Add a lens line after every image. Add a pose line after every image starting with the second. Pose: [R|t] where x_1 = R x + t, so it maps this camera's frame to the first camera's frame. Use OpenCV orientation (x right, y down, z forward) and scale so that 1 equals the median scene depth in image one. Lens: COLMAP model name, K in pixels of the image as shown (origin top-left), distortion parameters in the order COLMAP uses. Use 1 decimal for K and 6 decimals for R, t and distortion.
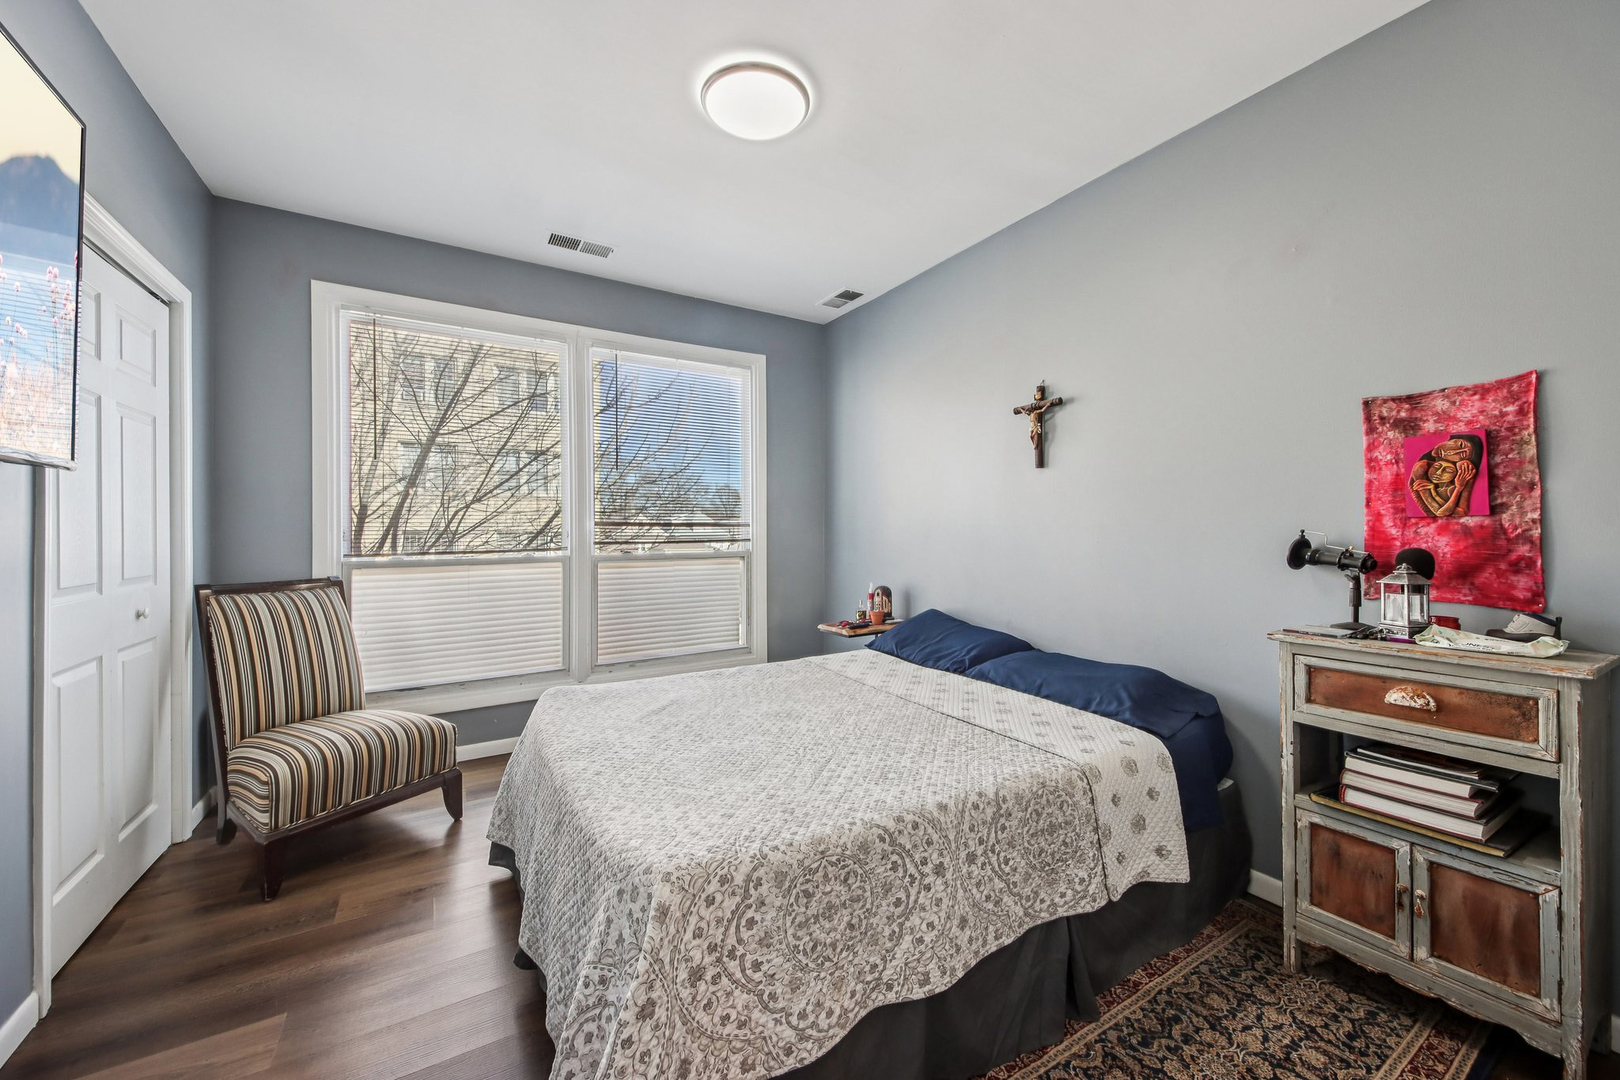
lens RADIAL K [[598.5, 0, 786.7], [0, 598.5, 534.6], [0, 0, 1]] dist [0.056327, -0.021100]
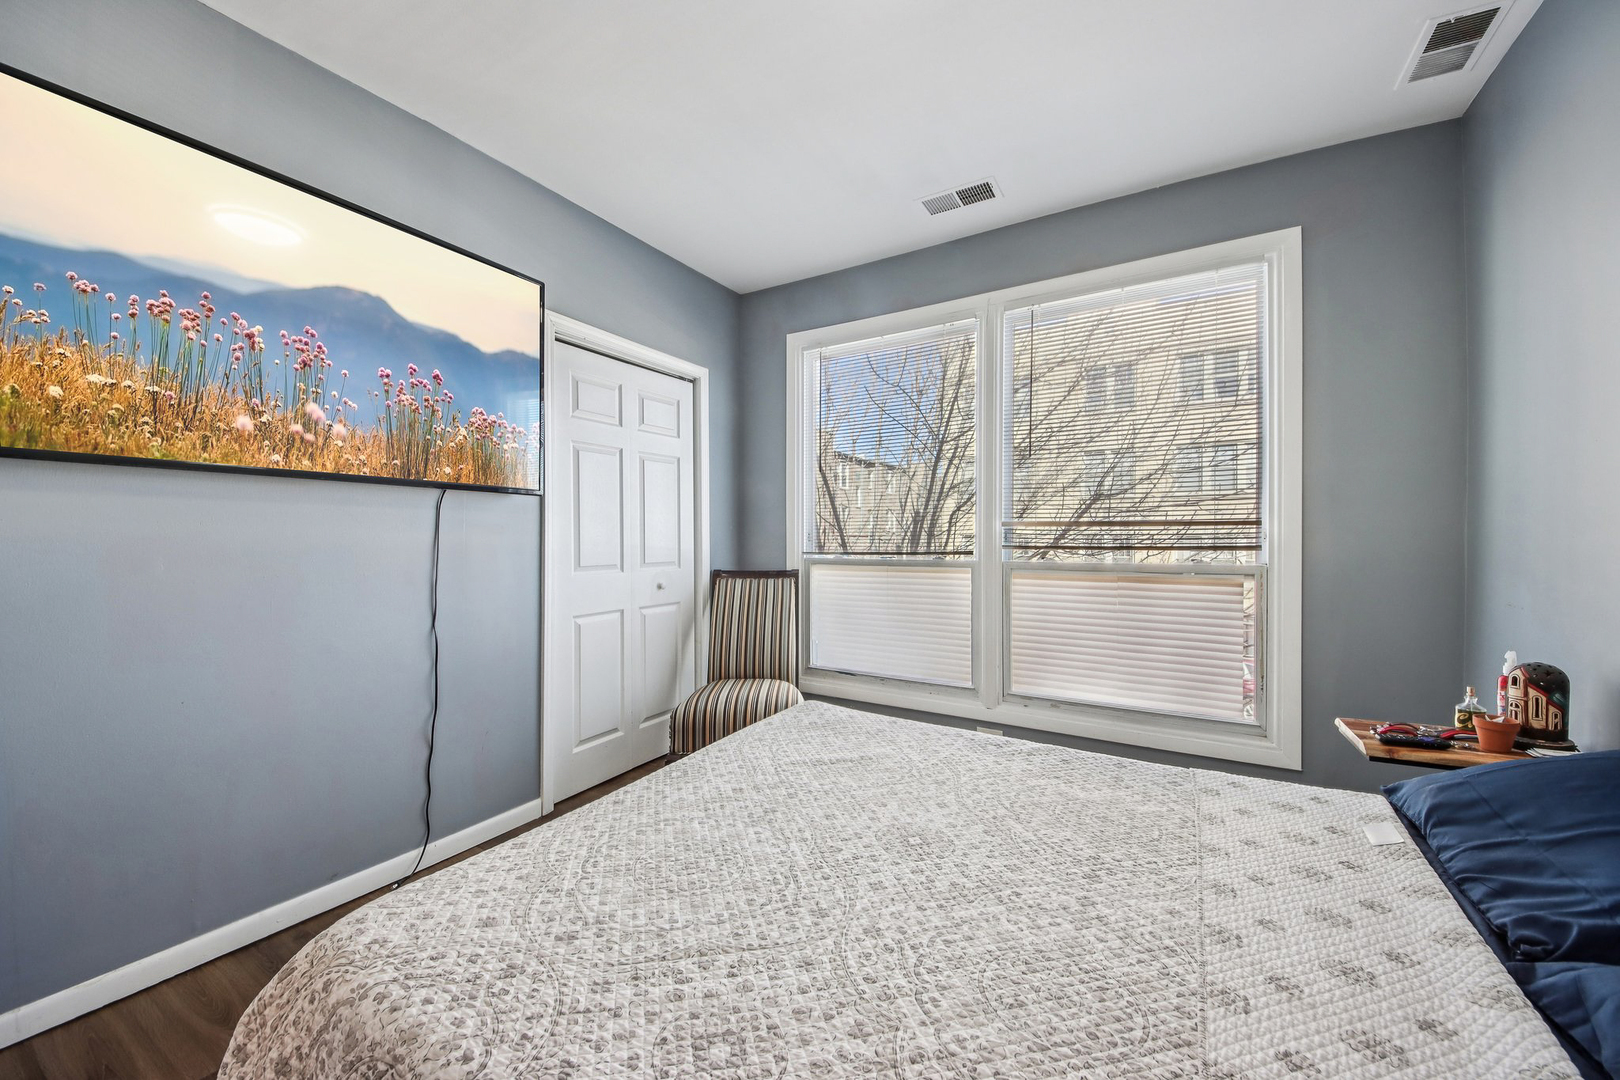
lens RADIAL K [[592.3, 0, 810.0], [0, 592.3, 540.0], [0, 0, 1]] dist [0.038460, -0.027846]
pose [[0.500419, 0.010878, -0.865715, 0.416499], [-0.006060, 0.999941, 0.009062, -0.002212], [0.865762, 0.000711, 0.500455, 0.566967]]
